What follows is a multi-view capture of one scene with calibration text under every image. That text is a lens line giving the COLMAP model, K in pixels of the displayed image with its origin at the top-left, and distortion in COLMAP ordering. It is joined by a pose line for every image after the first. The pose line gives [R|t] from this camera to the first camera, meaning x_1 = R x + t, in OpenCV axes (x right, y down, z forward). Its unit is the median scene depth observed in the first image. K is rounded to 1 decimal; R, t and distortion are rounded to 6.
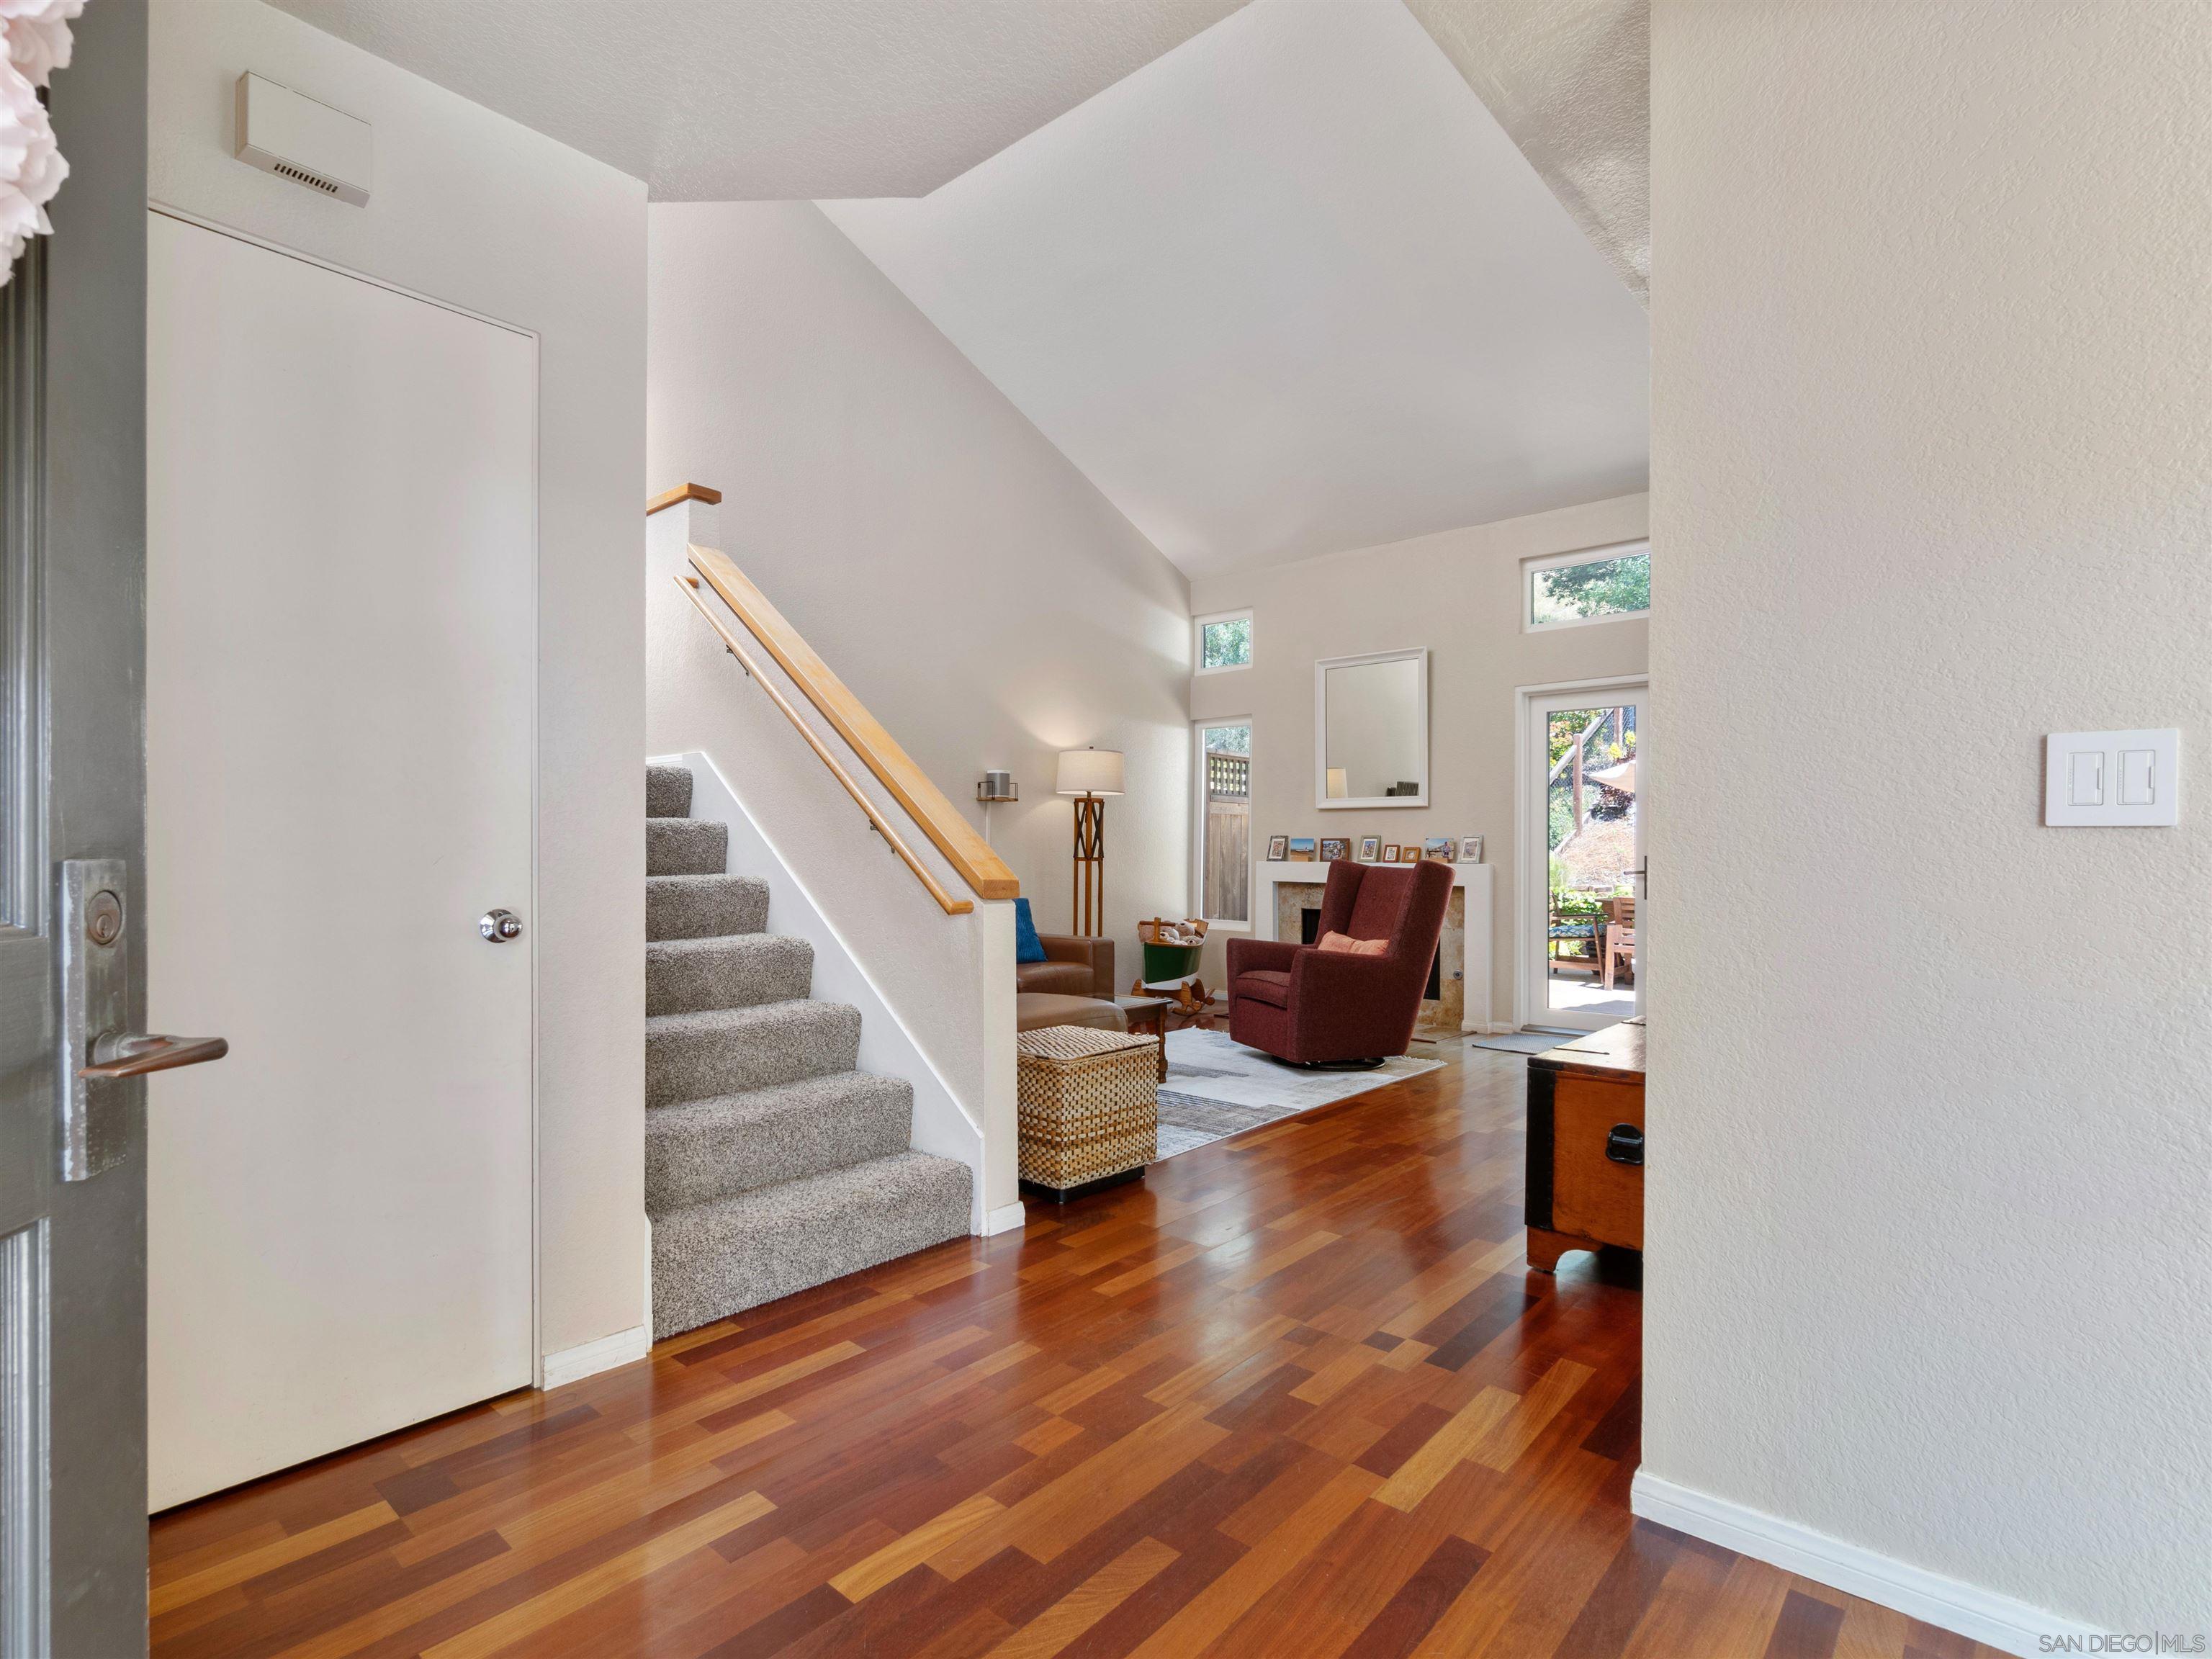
lens RADIAL K [[1094.5, 0, 1105.0], [0, 1094.5, 842.2], [0, 0, 1]] dist [-0.005177, -0.000289]
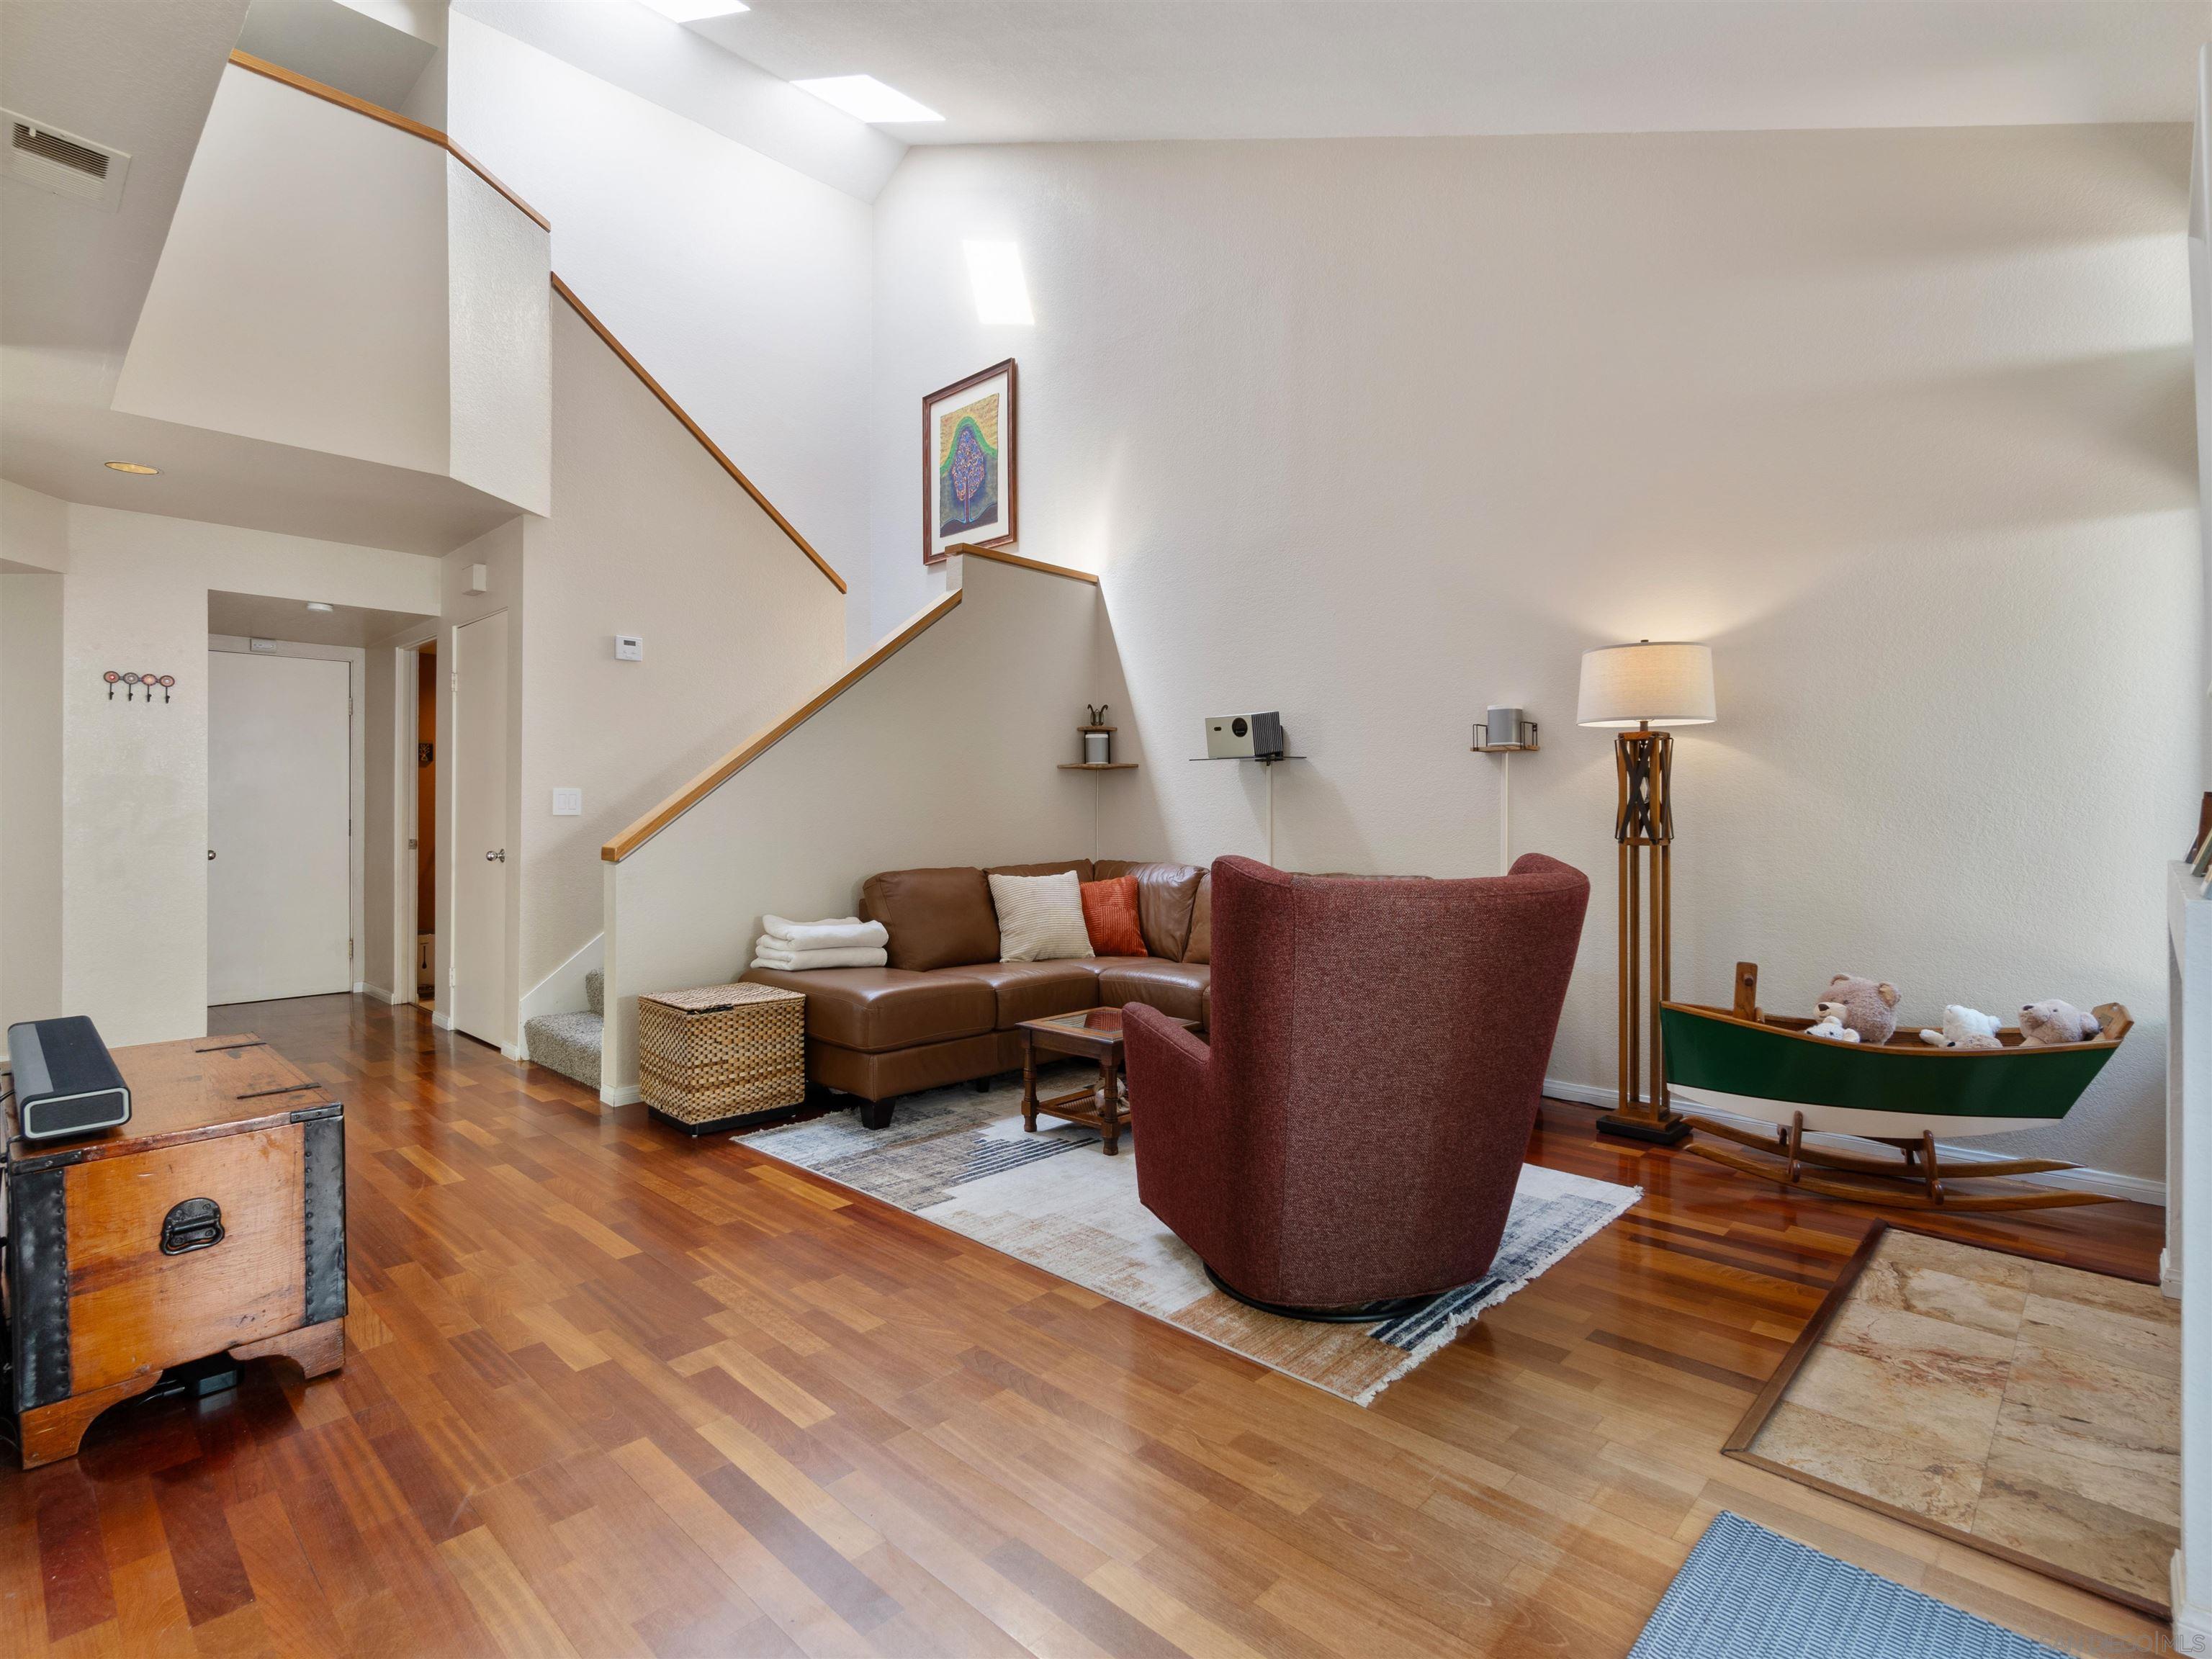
lens RADIAL K [[1094.5, 0, 1096.9], [0, 1094.5, 813.9], [0, 0, 1]] dist [-0.005177, -0.000289]
pose [[-0.038031, -0.007716, -0.999247, 0.830226], [-0.001033, 0.999970, -0.007683, 0.008437], [0.999276, 0.000740, -0.038038, 1.122878]]
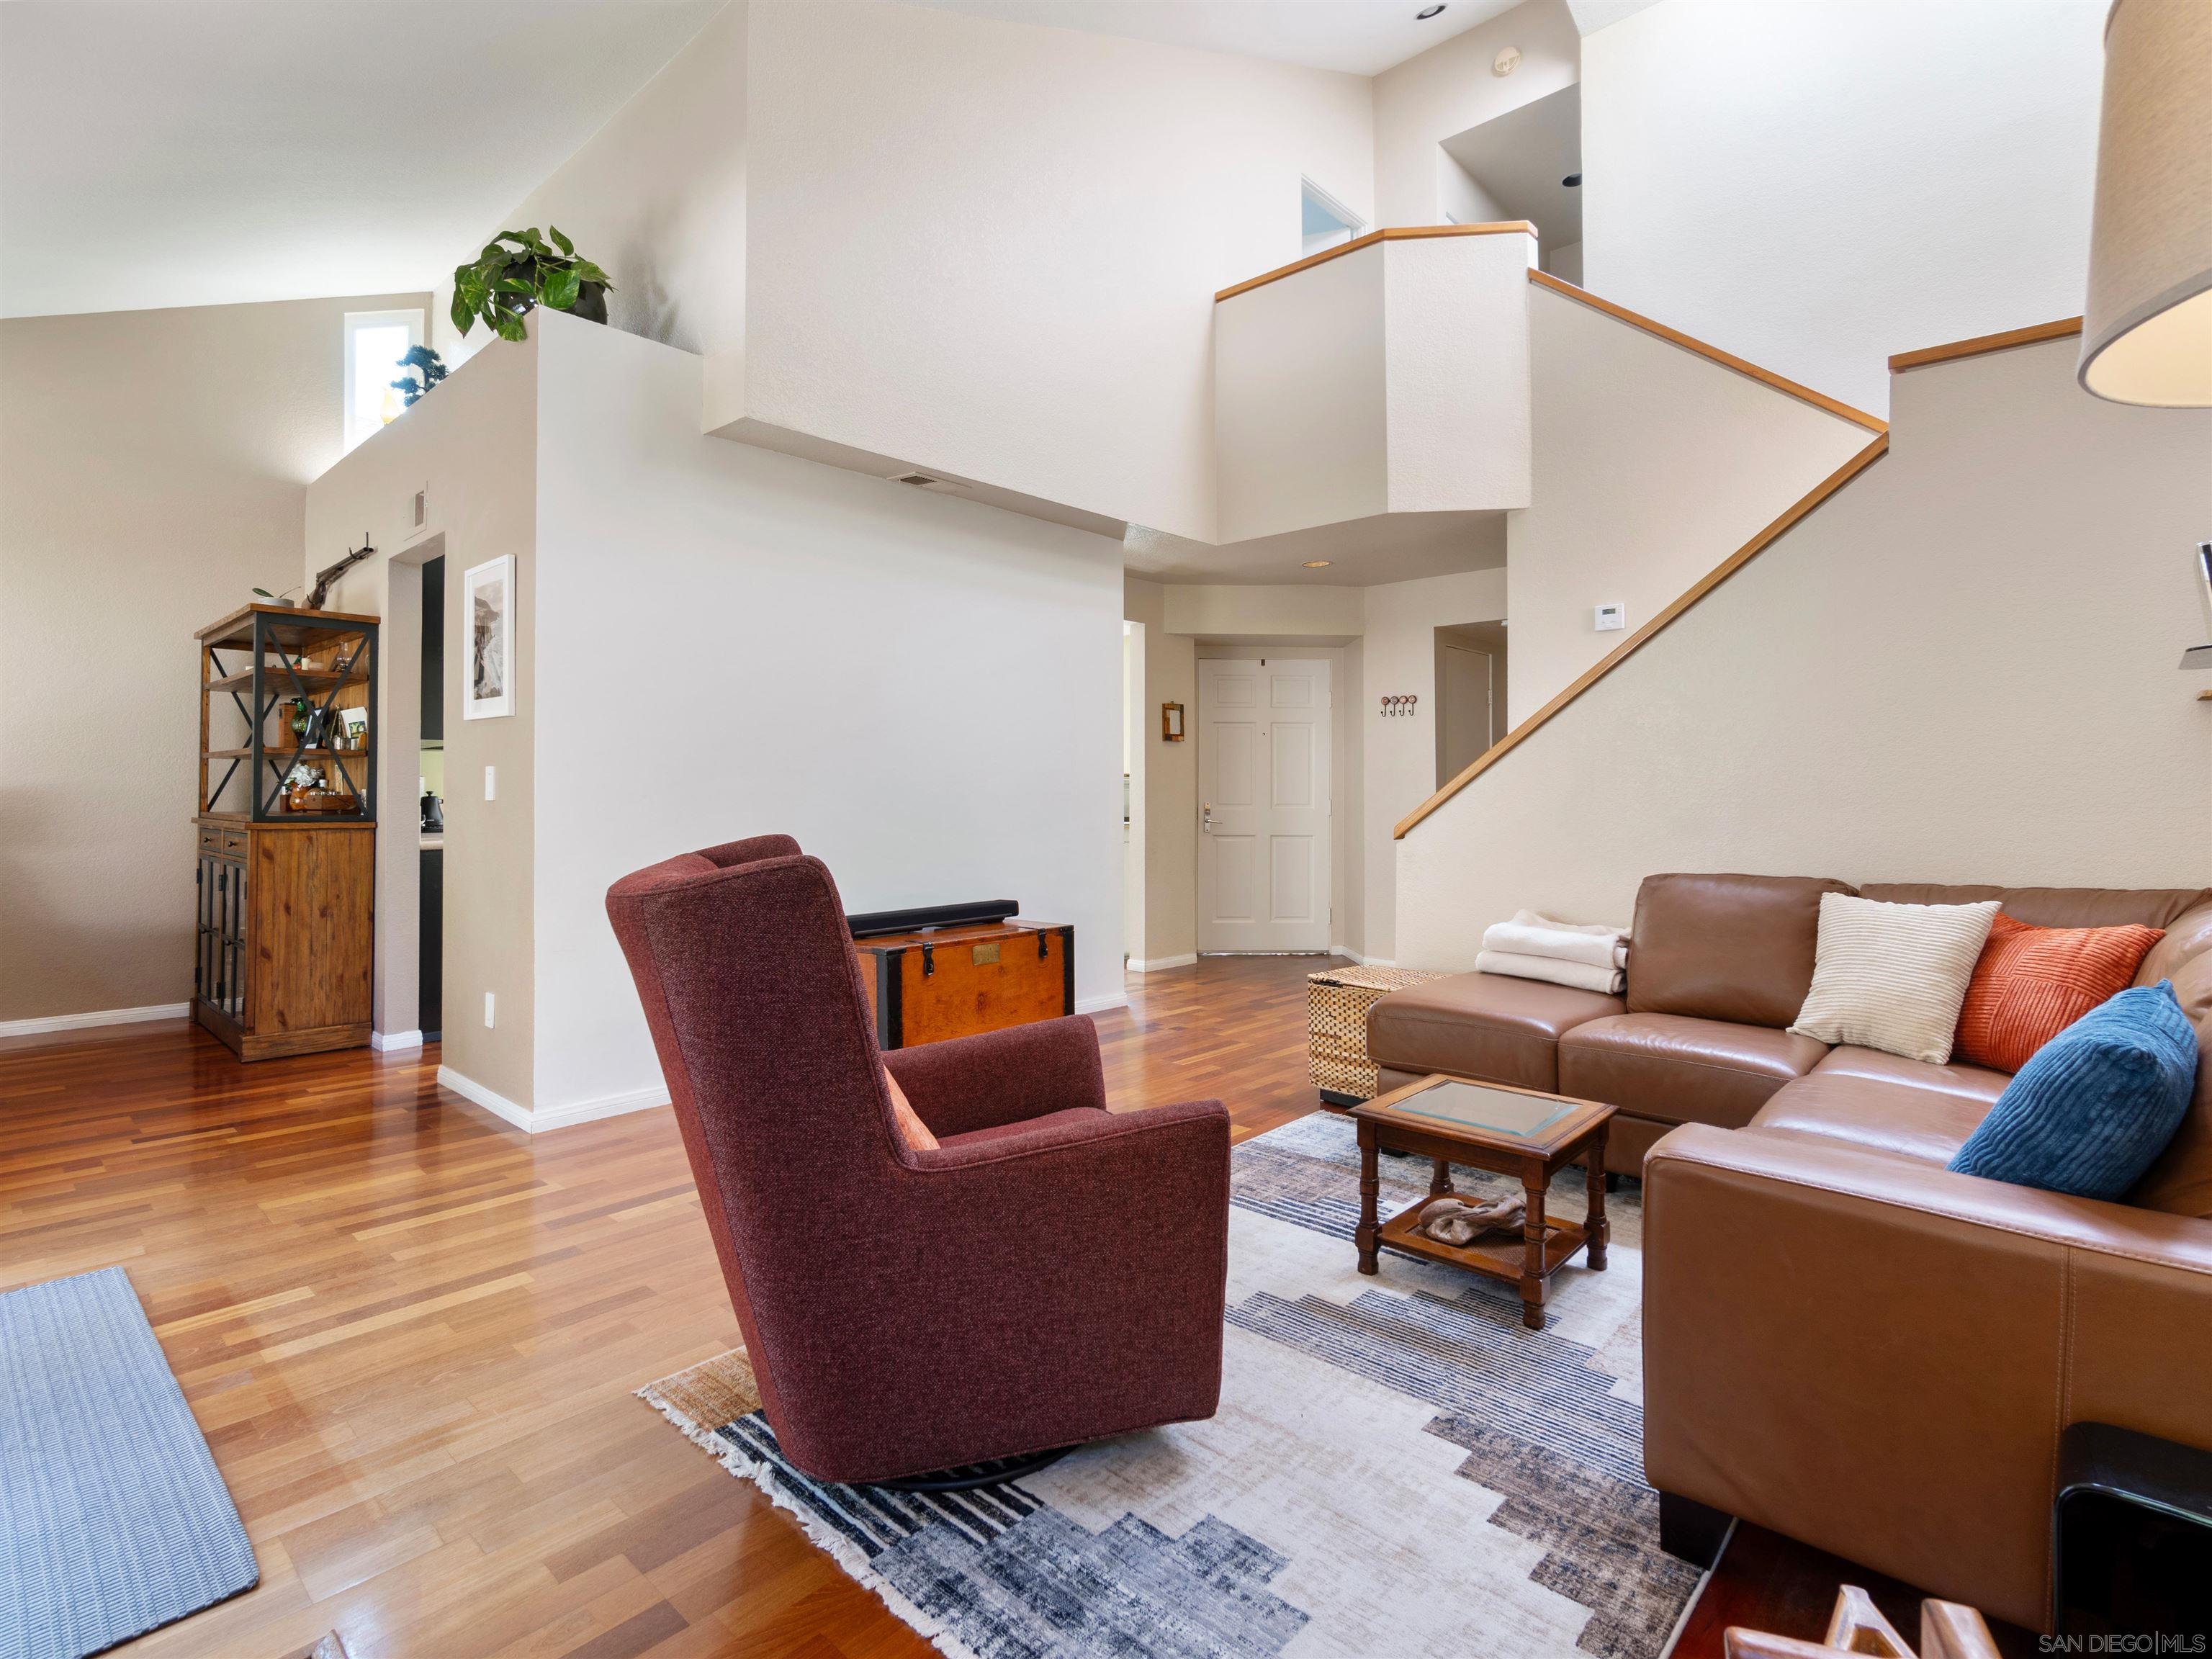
lens RADIAL K [[1094.5, 0, 1108.7], [0, 1094.5, 793.4], [0, 0, 1]] dist [-0.005177, -0.000289]
pose [[-0.999786, -0.012560, 0.016414, 0.183176], [-0.012605, 0.999917, -0.002660, 0.006785], [-0.016379, -0.002867, -0.999862, 1.650244]]
